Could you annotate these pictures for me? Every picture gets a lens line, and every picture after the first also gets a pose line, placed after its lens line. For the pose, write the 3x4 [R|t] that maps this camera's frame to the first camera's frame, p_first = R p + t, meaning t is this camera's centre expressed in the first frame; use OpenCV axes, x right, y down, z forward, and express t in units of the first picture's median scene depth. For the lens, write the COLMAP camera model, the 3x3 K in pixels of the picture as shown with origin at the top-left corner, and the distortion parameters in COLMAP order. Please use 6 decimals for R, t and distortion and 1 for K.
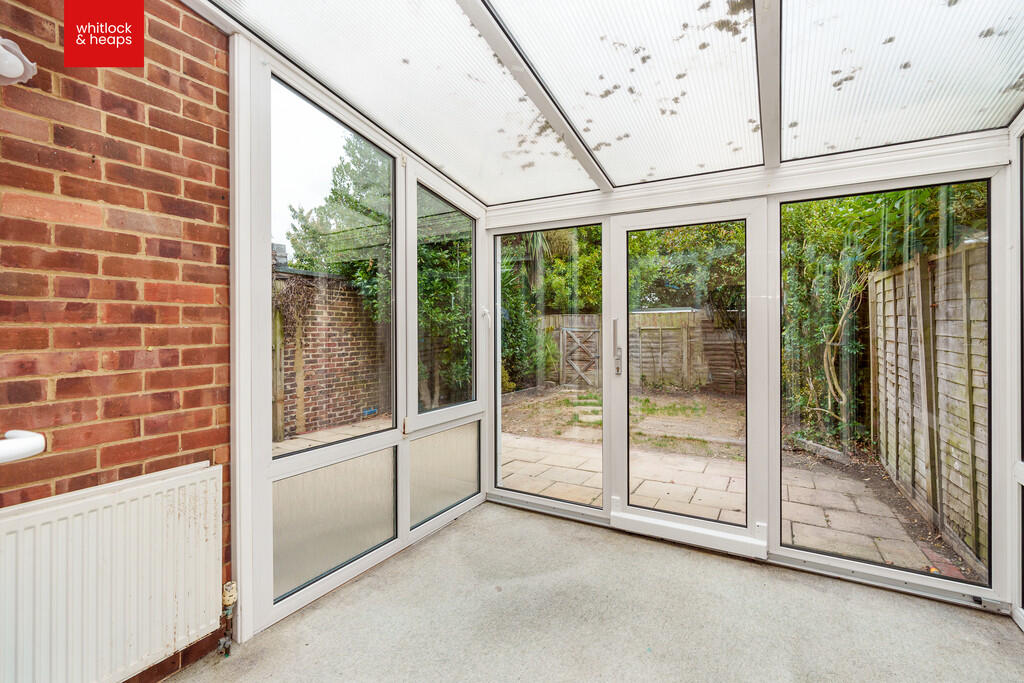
lens RADIAL K [[457.9, 0, 517.0], [0, 457.9, 328.6], [0, 0, 1]] dist [-0.001935, 0.000302]
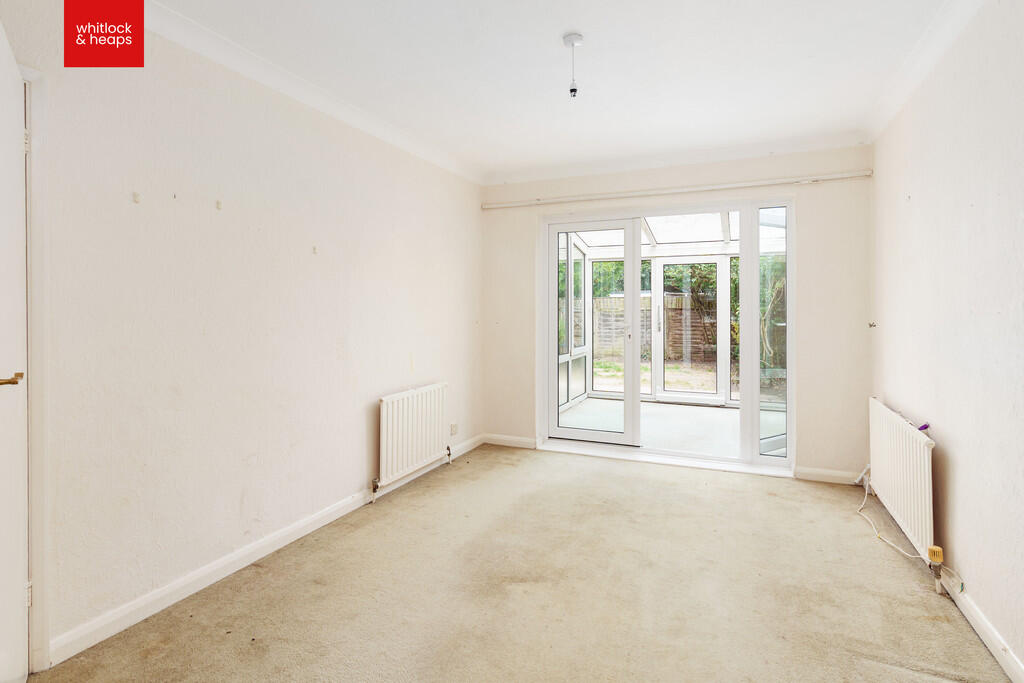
lens RADIAL K [[507.2, 0, 510.6], [0, 507.2, 308.9], [0, 0, 1]] dist [-0.000005, 0.000154]
pose [[0.995705, 0.001274, 0.092573, -0.615783], [-0.001112, 0.999998, -0.001800, 0.001295], [-0.092575, 0.001689, 0.995704, -1.160596]]
